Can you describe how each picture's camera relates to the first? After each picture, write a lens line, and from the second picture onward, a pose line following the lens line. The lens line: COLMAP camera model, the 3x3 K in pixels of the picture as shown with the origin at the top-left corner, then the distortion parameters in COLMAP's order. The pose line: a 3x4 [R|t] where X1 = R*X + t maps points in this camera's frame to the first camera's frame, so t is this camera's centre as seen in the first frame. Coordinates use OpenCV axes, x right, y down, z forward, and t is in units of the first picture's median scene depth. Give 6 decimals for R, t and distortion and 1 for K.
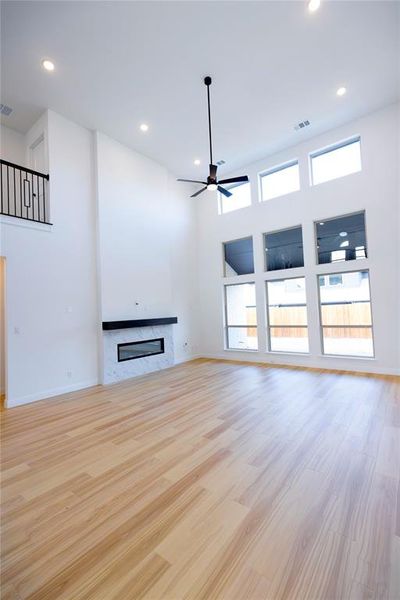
lens RADIAL K [[265.9, 0, 204.0], [0, 265.9, 299.3], [0, 0, 1]] dist [-0.001162, 0.000831]
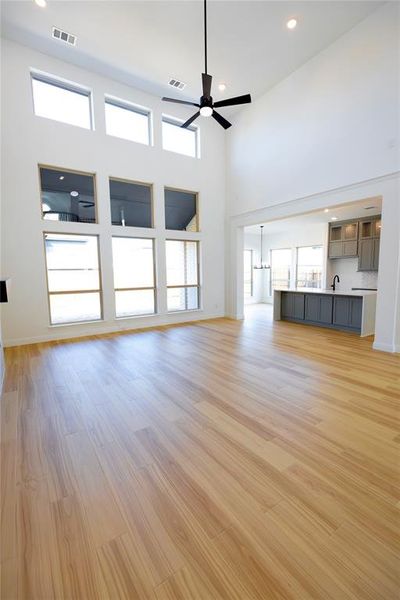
lens RADIAL K [[265.9, 0, 198.1], [0, 265.9, 300.5], [0, 0, 1]] dist [-0.001162, 0.000831]
pose [[0.321465, -0.065042, 0.944685, -0.599638], [-0.038815, 0.995895, 0.081776, 0.065797], [-0.946125, -0.062956, 0.317621, 0.566328]]
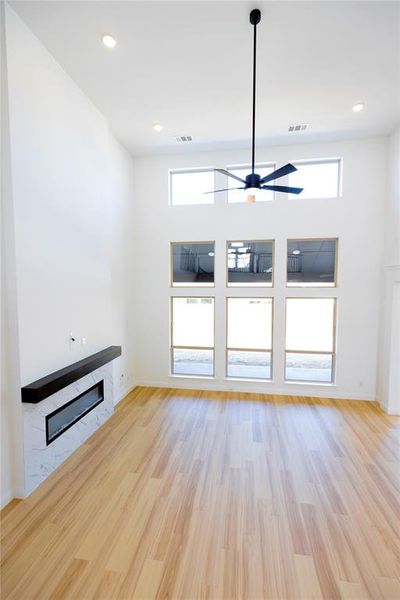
lens RADIAL K [[265.9, 0, 204.1], [0, 265.9, 300.5], [0, 0, 1]] dist [-0.001162, 0.000831]
pose [[0.876654, 0.014155, 0.480913, -0.303281], [-0.057736, 0.995439, 0.075946, -0.148532], [-0.477644, -0.094344, 0.873473, 0.347306]]
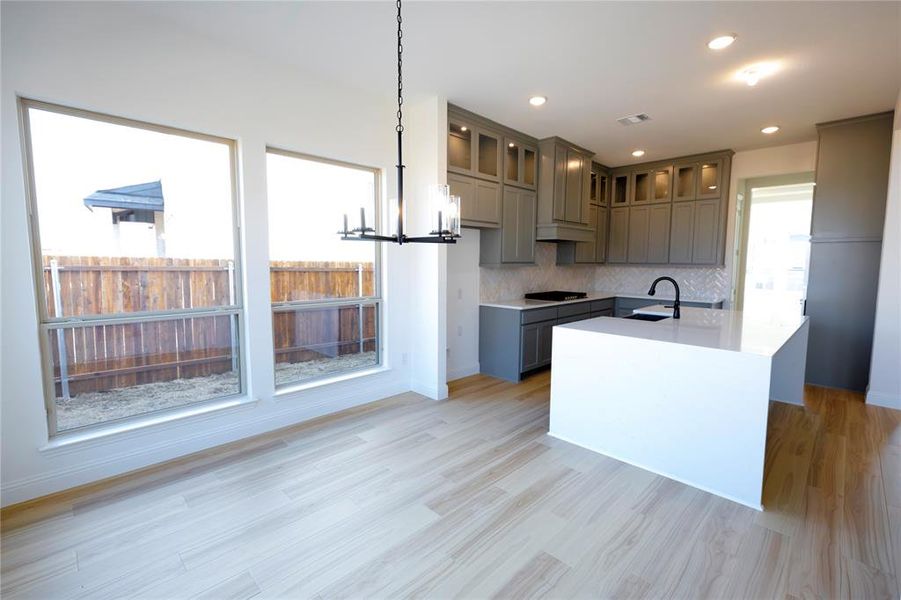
lens RADIAL K [[399.3, 0, 445.6], [0, 399.3, 297.0], [0, 0, 1]] dist [-0.001162, 0.000831]
pose [[-0.990439, 0.023661, 0.135905, 0.861925], [0.029767, 0.998628, 0.043077, 0.024894], [-0.134699, 0.046710, -0.989785, 1.006783]]
